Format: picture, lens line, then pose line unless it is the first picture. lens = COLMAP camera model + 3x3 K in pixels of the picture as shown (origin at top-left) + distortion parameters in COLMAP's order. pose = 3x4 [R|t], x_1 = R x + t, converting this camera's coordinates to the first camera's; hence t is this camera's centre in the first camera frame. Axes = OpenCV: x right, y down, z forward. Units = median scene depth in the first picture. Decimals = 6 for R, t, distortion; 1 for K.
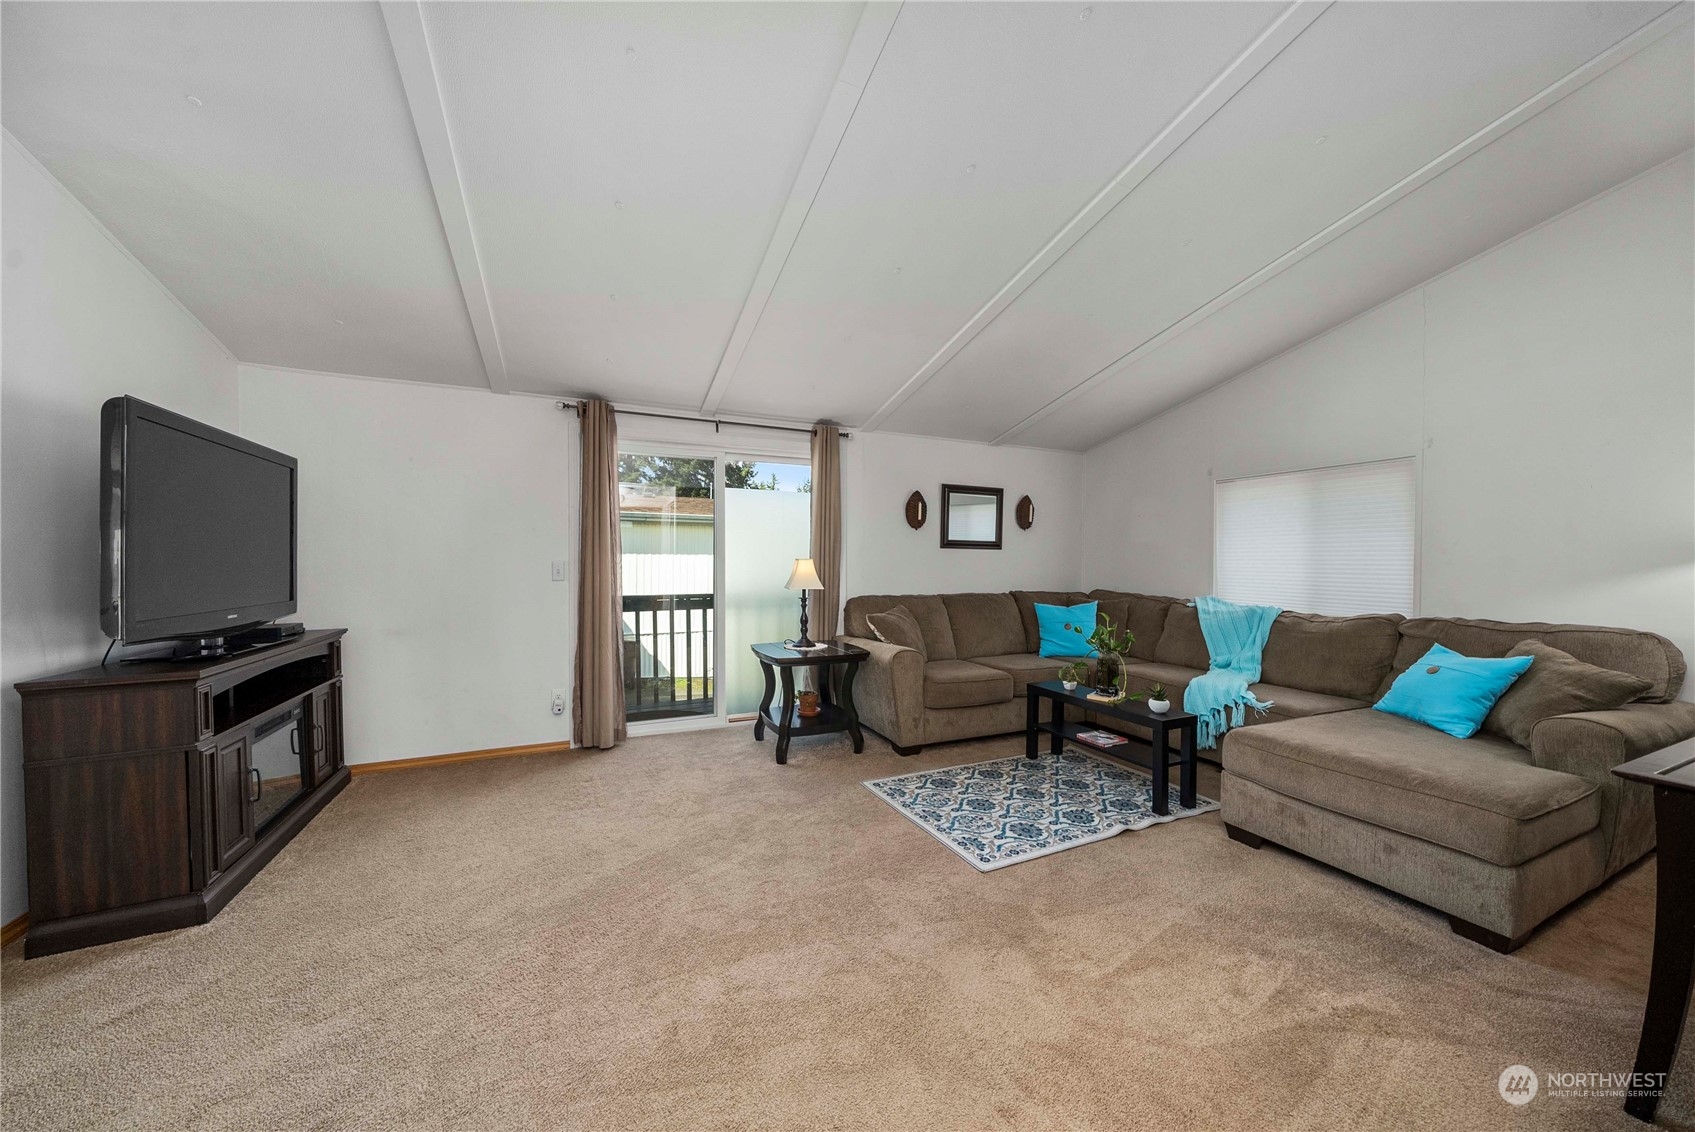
lens RADIAL K [[591.8, 0, 847.5], [0, 591.8, 566.0], [0, 0, 1]] dist [-0.000574, -0.000096]
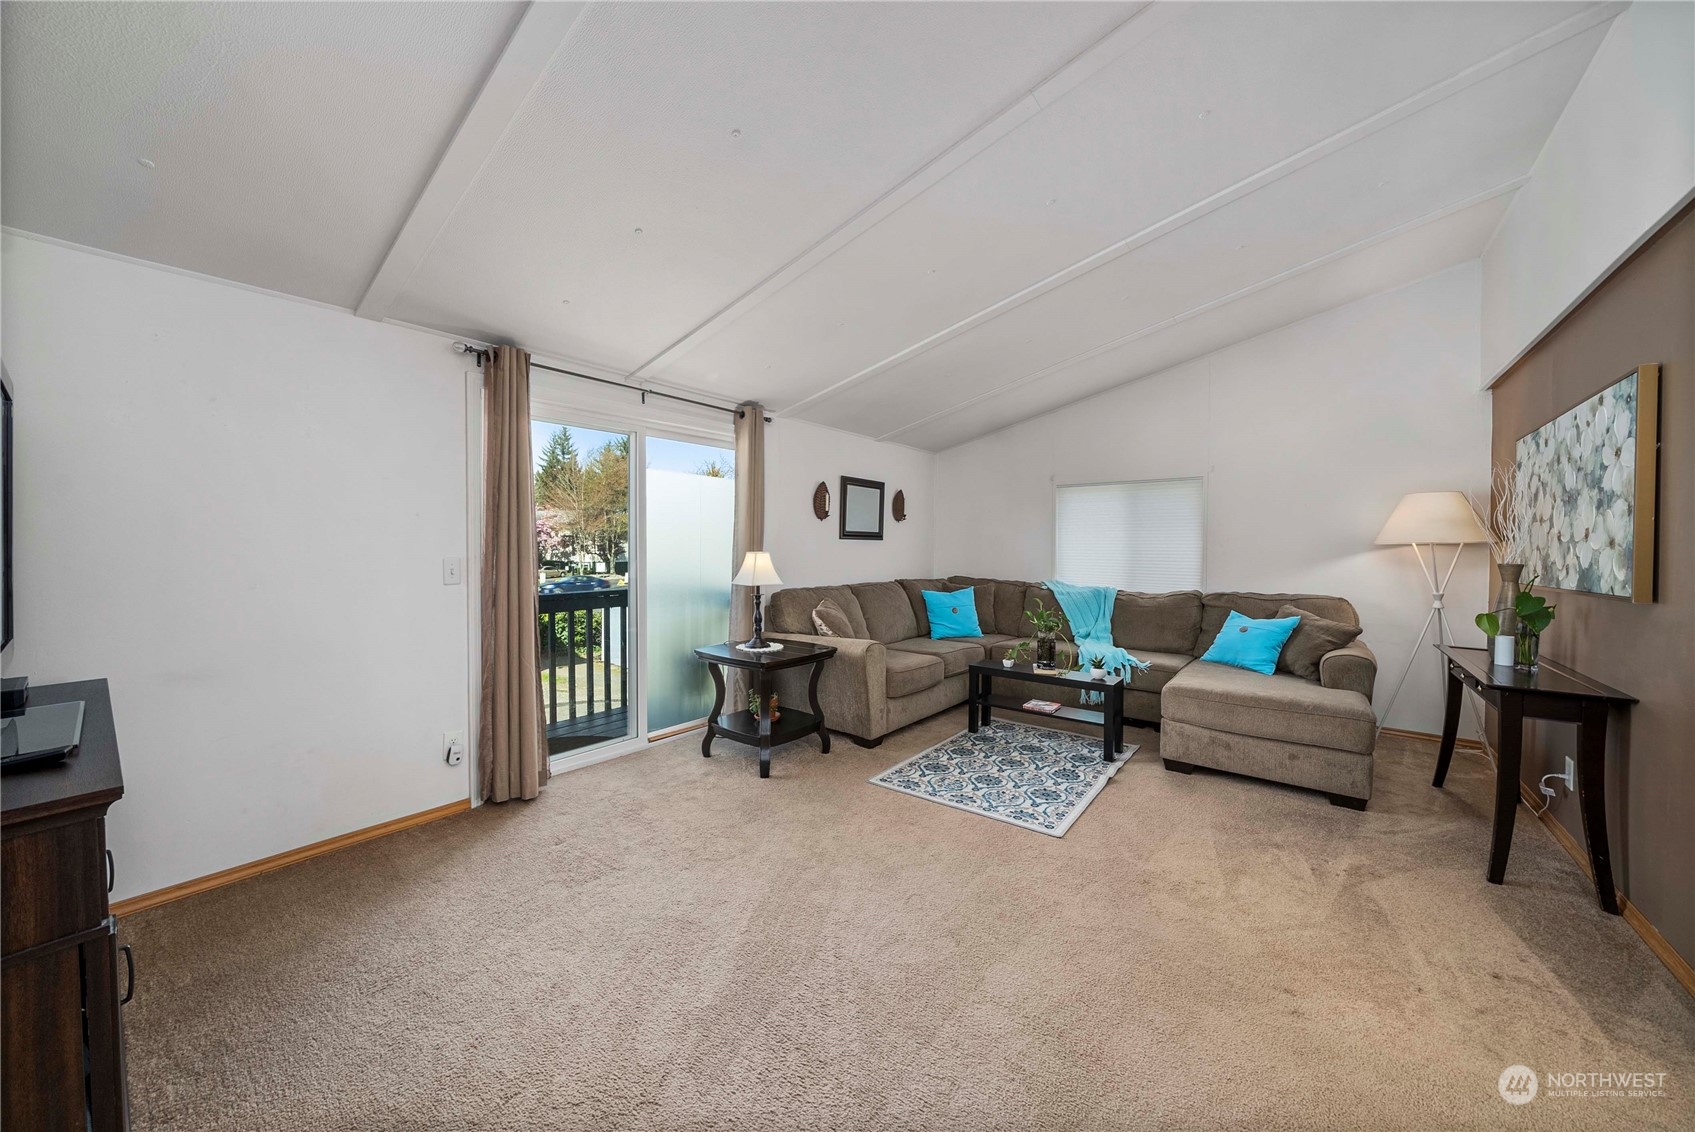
lens RADIAL K [[596.3, 0, 847.2], [0, 596.3, 557.4], [0, 0, 1]] dist [-0.001377, -0.000100]
pose [[0.888927, -0.009847, 0.457943, -0.439809], [0.004050, 0.999899, 0.013638, -0.019015], [-0.458031, -0.010269, 0.888877, 0.131725]]
